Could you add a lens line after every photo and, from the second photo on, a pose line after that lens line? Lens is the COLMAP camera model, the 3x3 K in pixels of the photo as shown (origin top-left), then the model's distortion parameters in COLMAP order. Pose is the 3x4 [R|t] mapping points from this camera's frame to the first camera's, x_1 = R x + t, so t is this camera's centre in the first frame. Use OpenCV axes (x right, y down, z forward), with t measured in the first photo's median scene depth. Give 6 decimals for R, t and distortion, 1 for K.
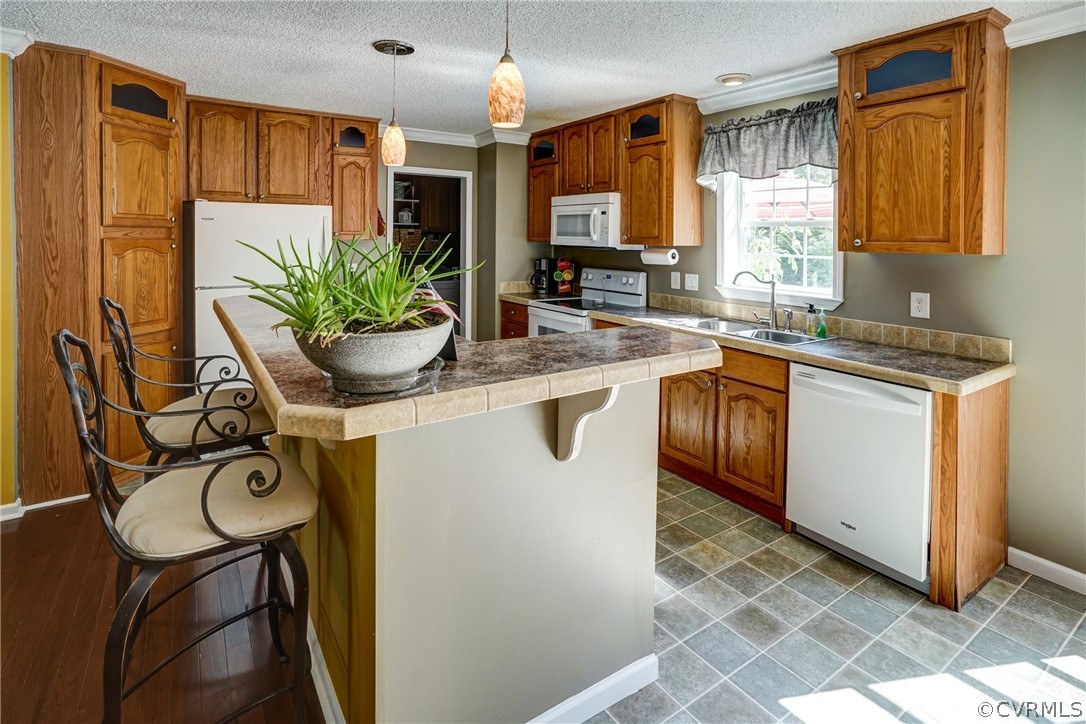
lens RADIAL K [[517.9, 0, 545.2], [0, 517.9, 390.2], [0, 0, 1]] dist [-0.066211, 0.022633]
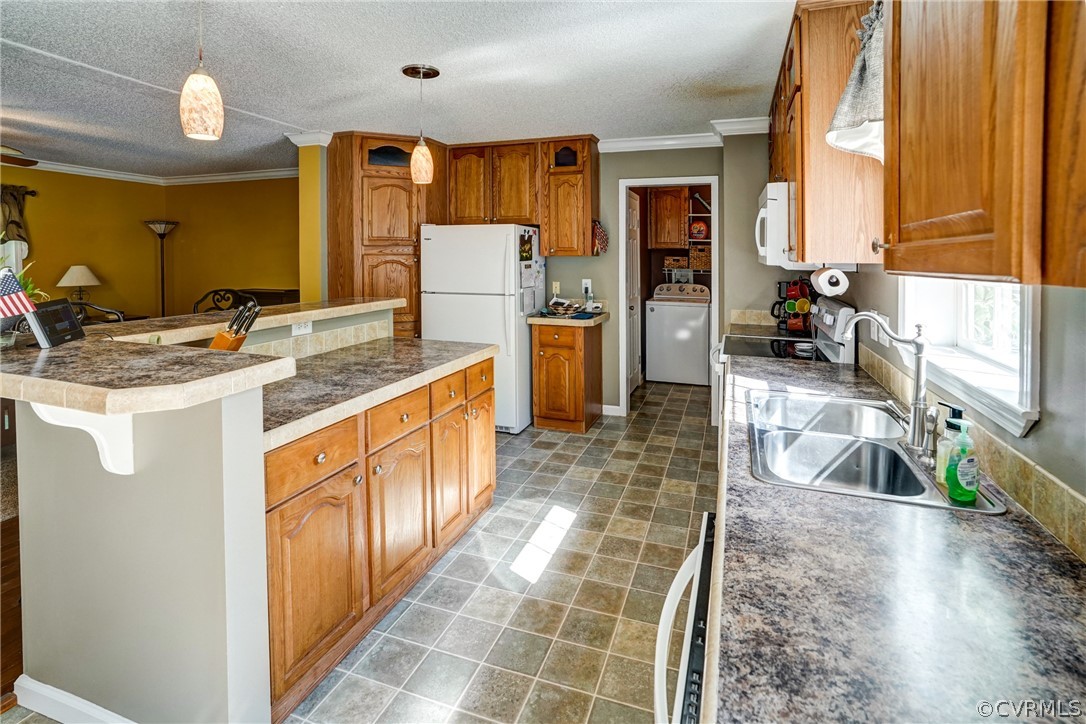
lens RADIAL K [[504.6, 0, 548.0], [0, 504.6, 388.5], [0, 0, 1]] dist [-0.044403, 0.014115]
pose [[0.592256, 0.194366, -0.781956, 0.717975], [-0.221601, 0.972337, 0.073847, -0.158003], [0.774678, 0.129546, 0.618944, 0.589199]]
